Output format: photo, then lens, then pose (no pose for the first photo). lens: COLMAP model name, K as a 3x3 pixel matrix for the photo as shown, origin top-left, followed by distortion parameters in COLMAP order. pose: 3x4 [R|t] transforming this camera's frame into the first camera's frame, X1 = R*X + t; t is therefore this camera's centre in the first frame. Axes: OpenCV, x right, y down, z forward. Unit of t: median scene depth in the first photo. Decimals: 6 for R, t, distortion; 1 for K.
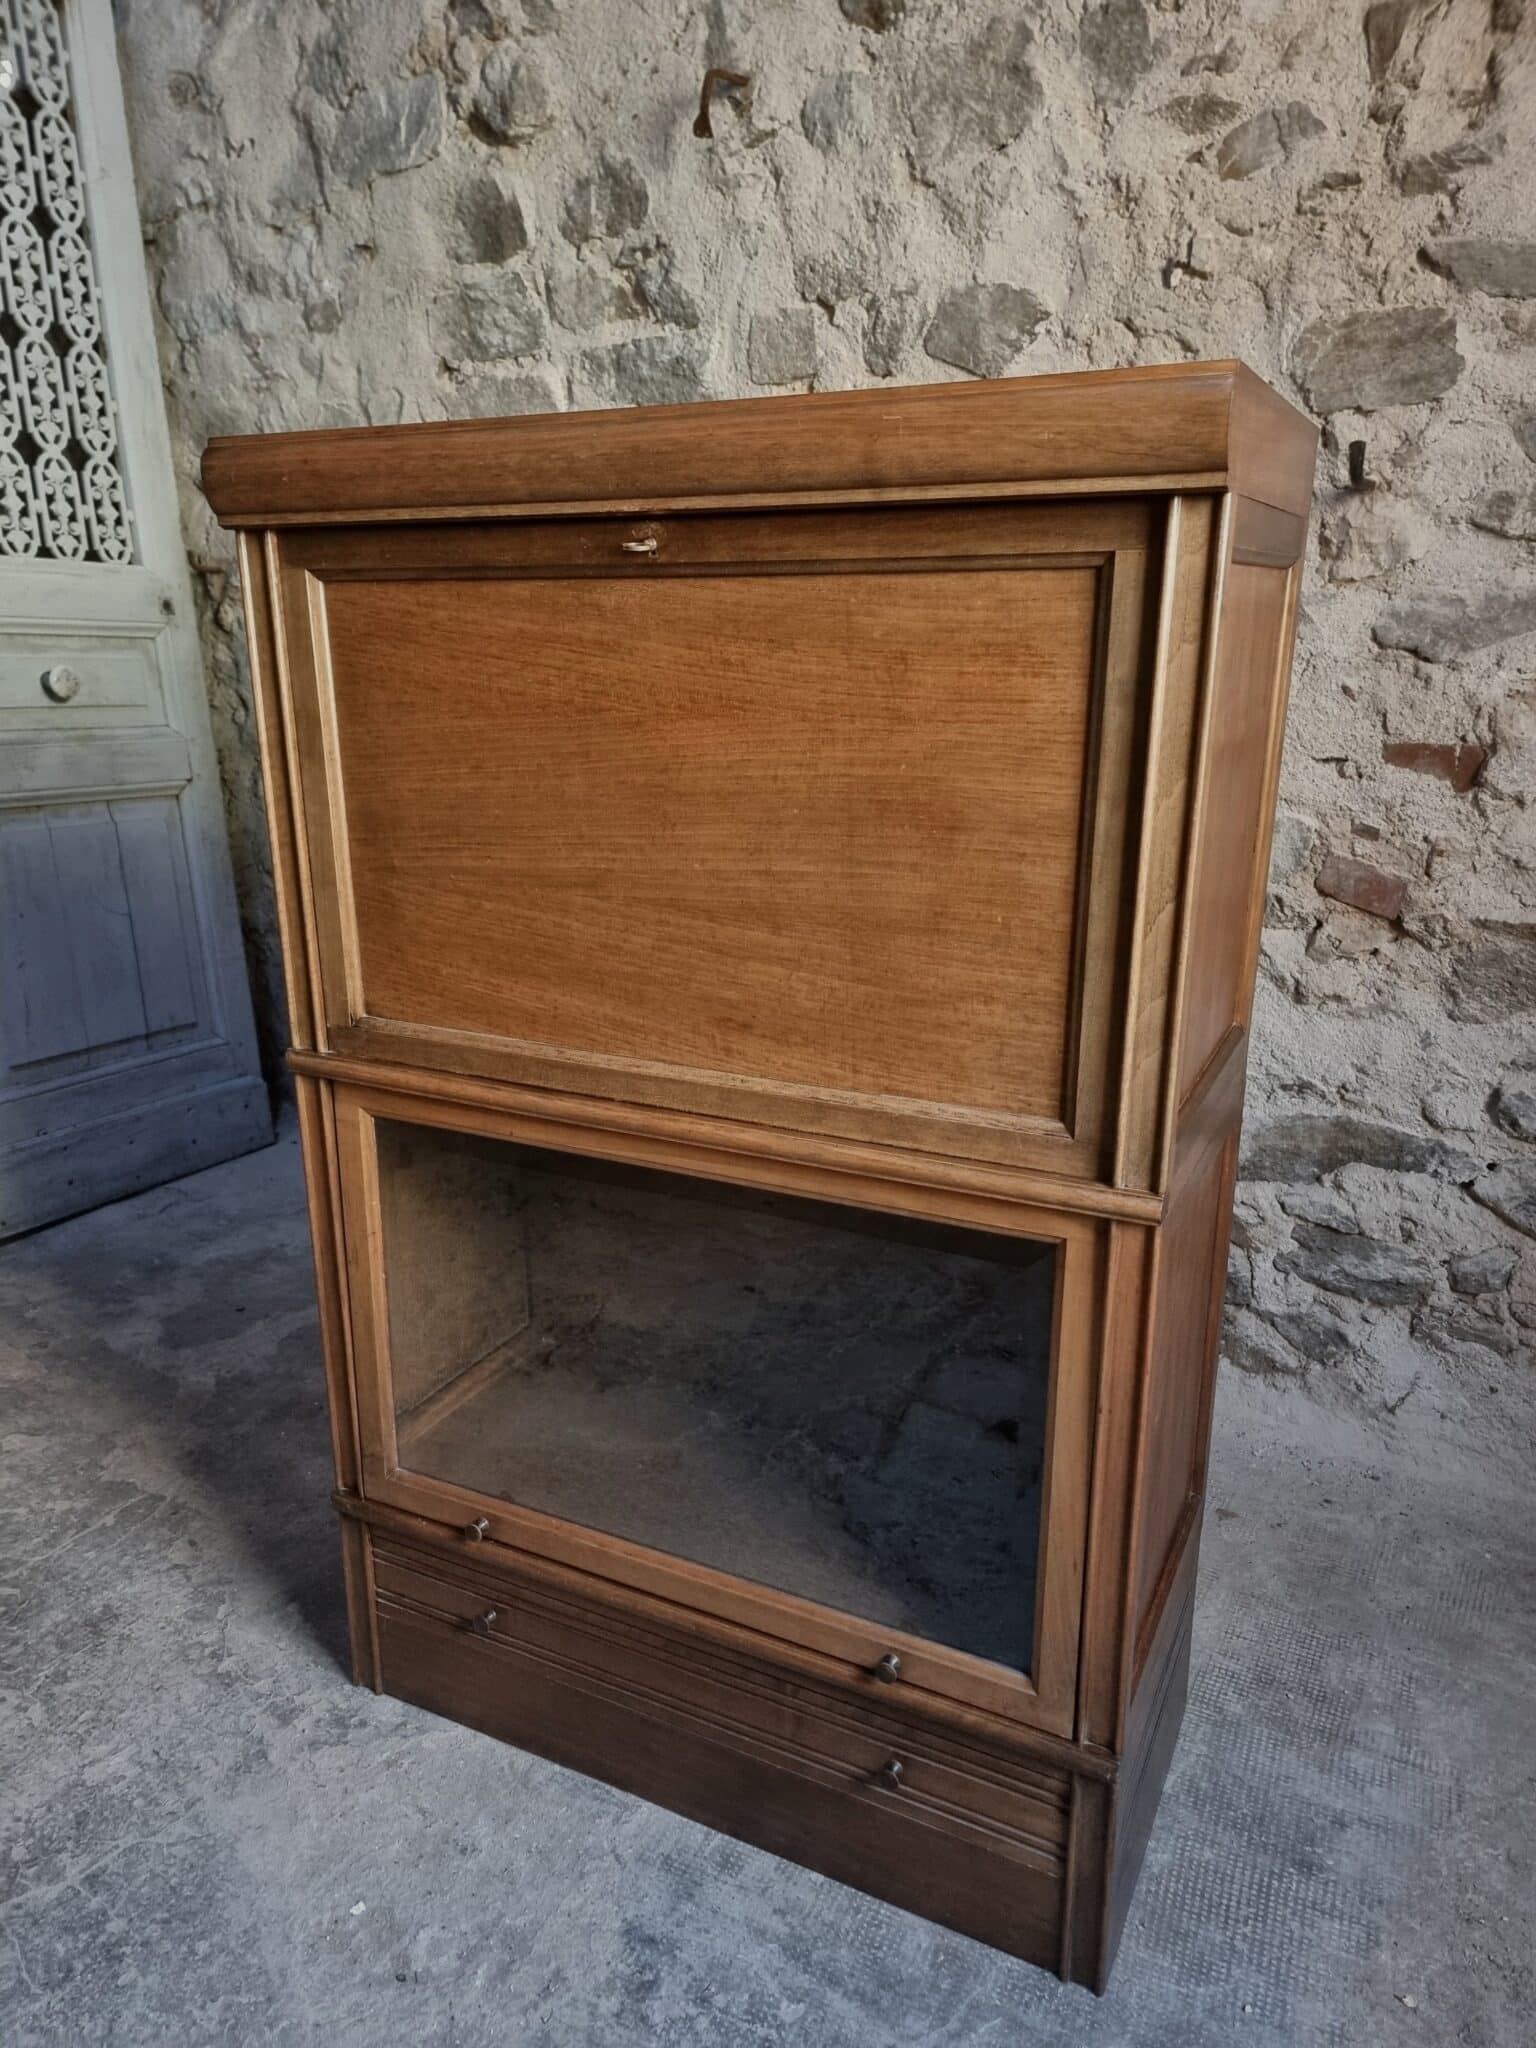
lens RADIAL K [[1416.5, 0, 745.9], [0, 1416.5, 1056.5], [0, 0, 1]] dist [0.094954, -0.088553]
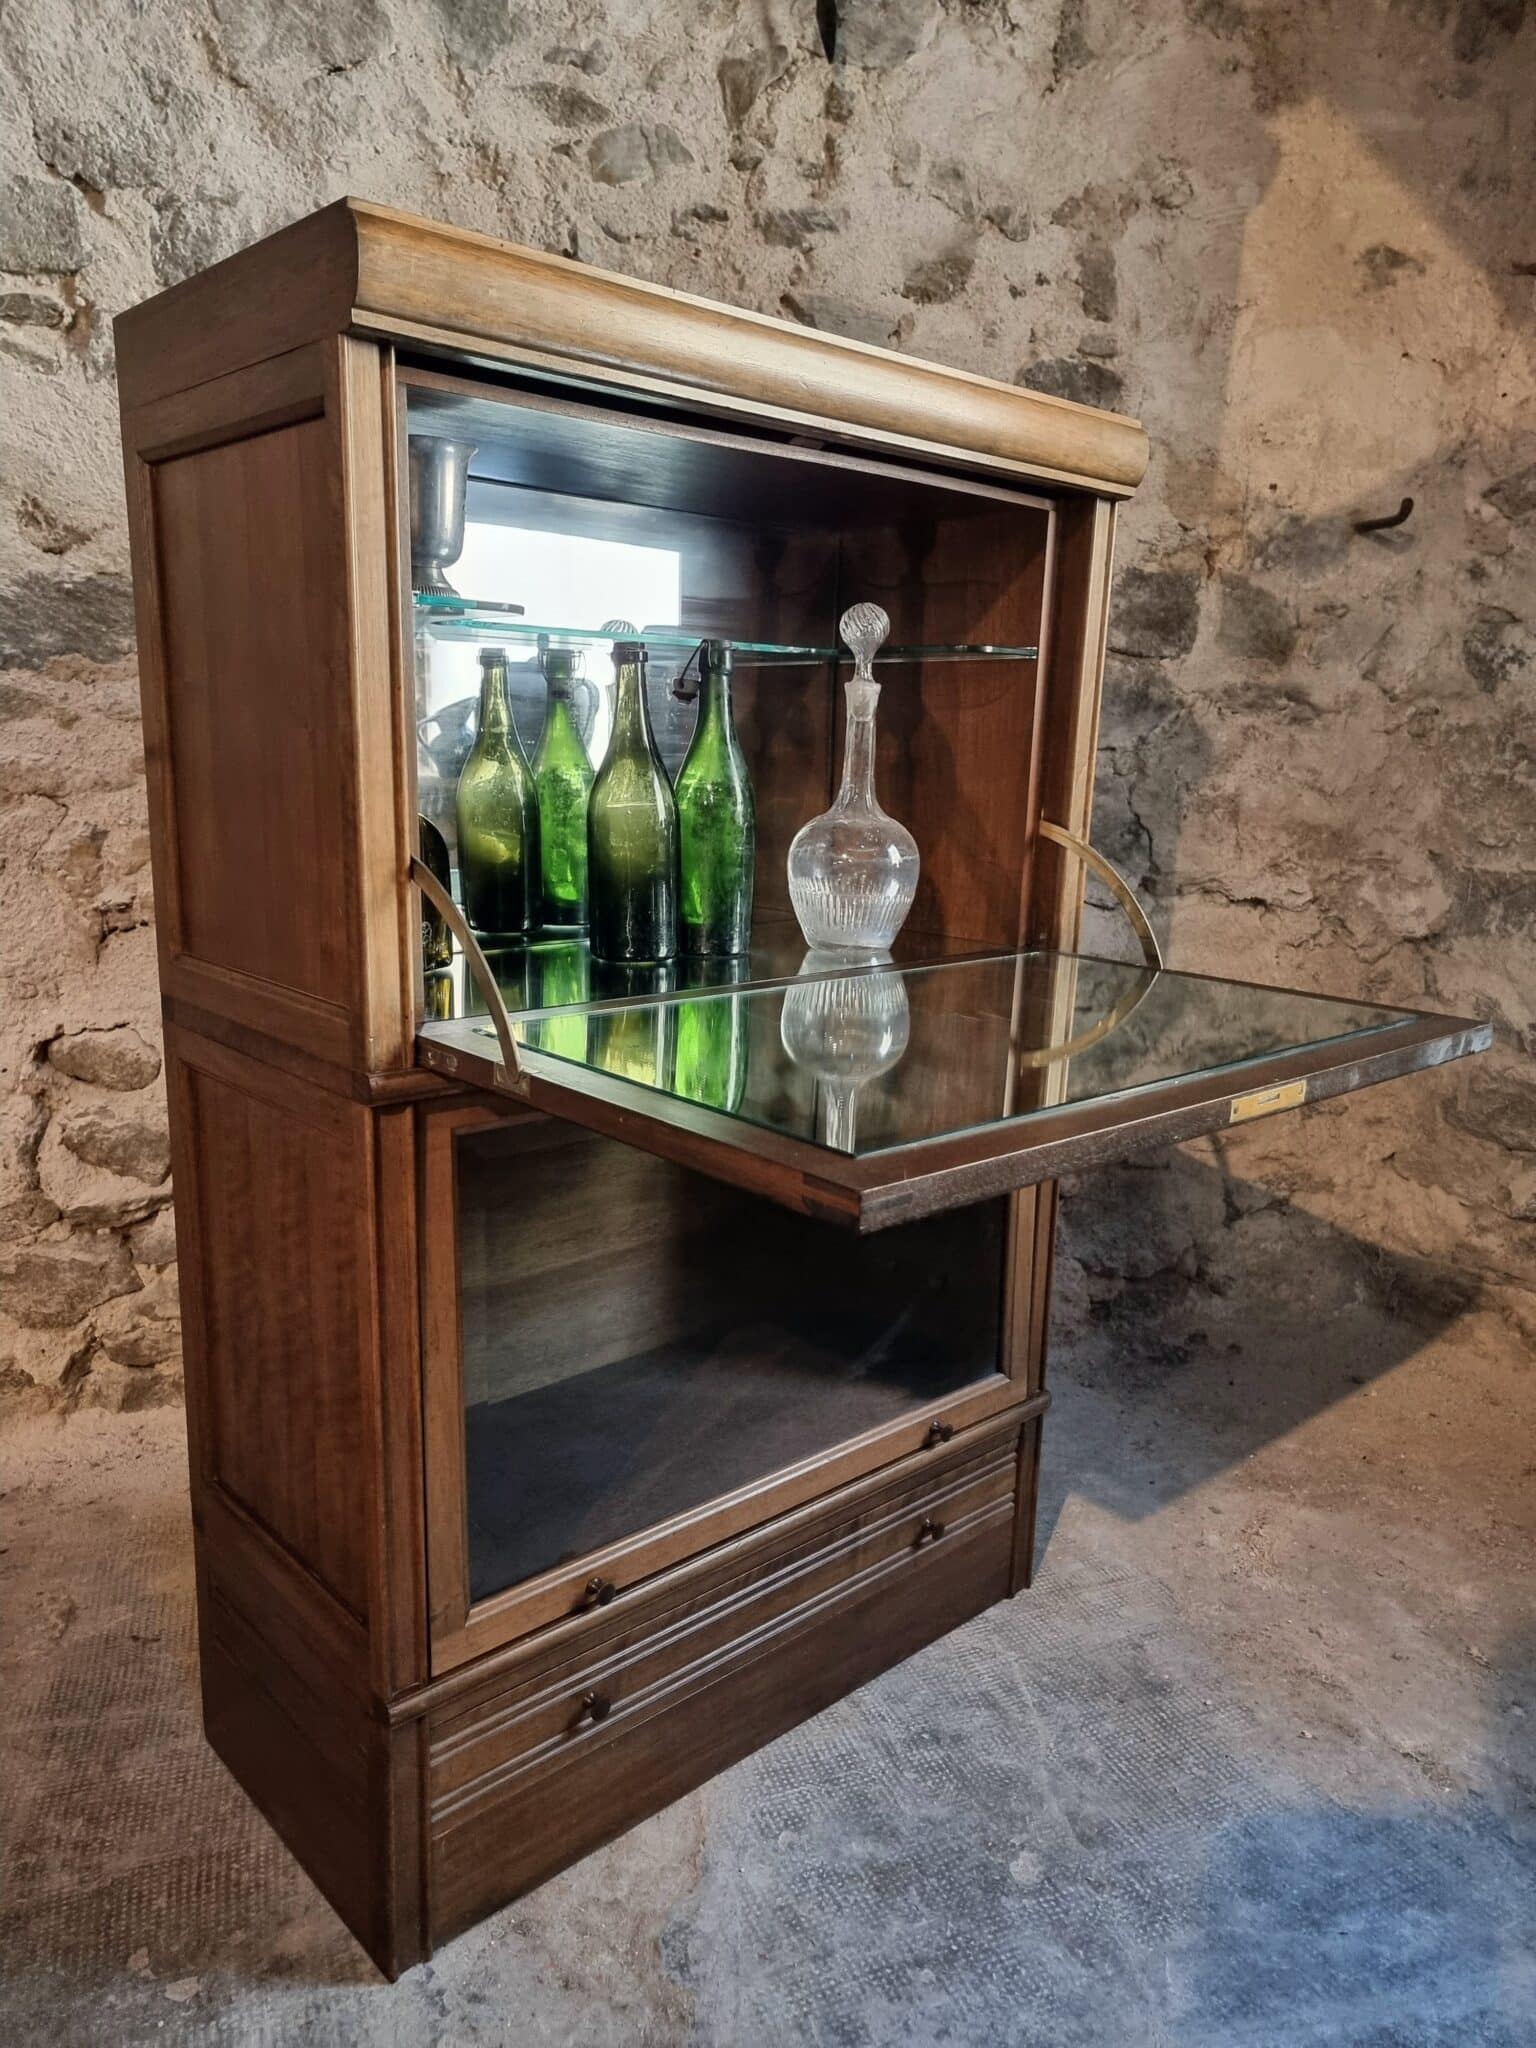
lens RADIAL K [[1417.4, 0, 746.2], [0, 1417.4, 1057.5], [0, 0, 1]] dist [0.086481, -0.079126]
pose [[0.645253, -0.147784, 0.749539, -0.421781], [0.197578, 0.980014, 0.023137, -0.006689], [-0.737978, 0.133163, 0.661556, 0.314866]]
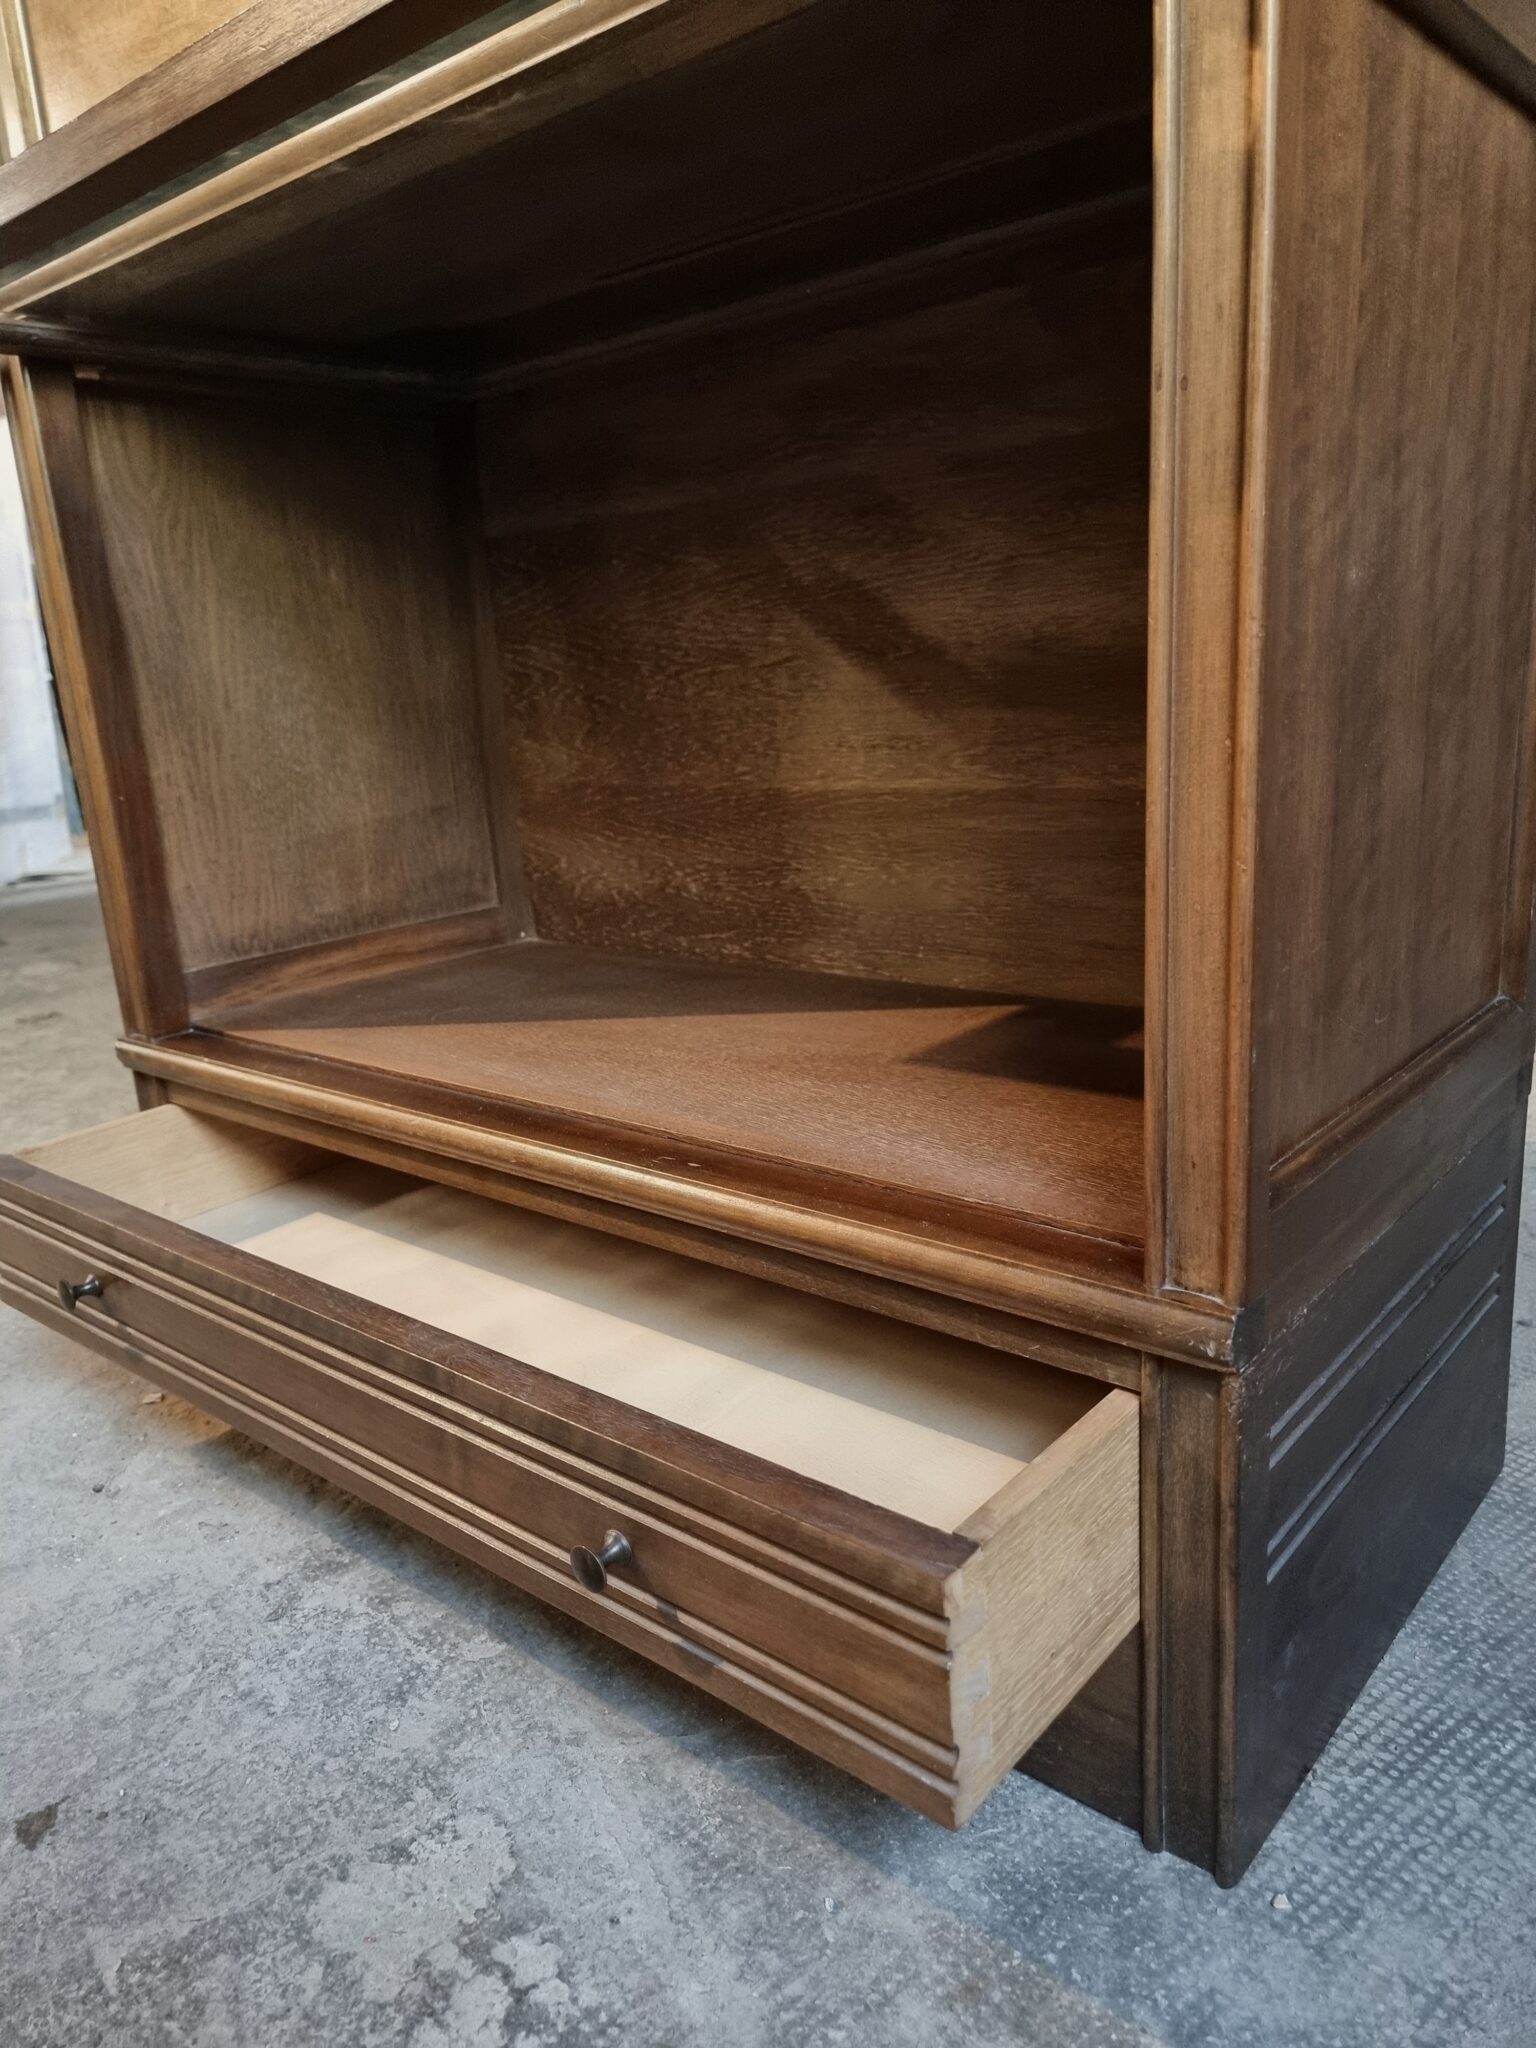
lens RADIAL K [[1437.6, 0, 751.7], [0, 1437.6, 1041.0], [0, 0, 1]] dist [0.072323, -0.068790]
pose [[0.888270, 0.072322, -0.453593, 0.255698], [-0.081788, 0.996649, -0.001257, 0.259037], [0.451982, 0.038216, 0.891208, 0.325322]]
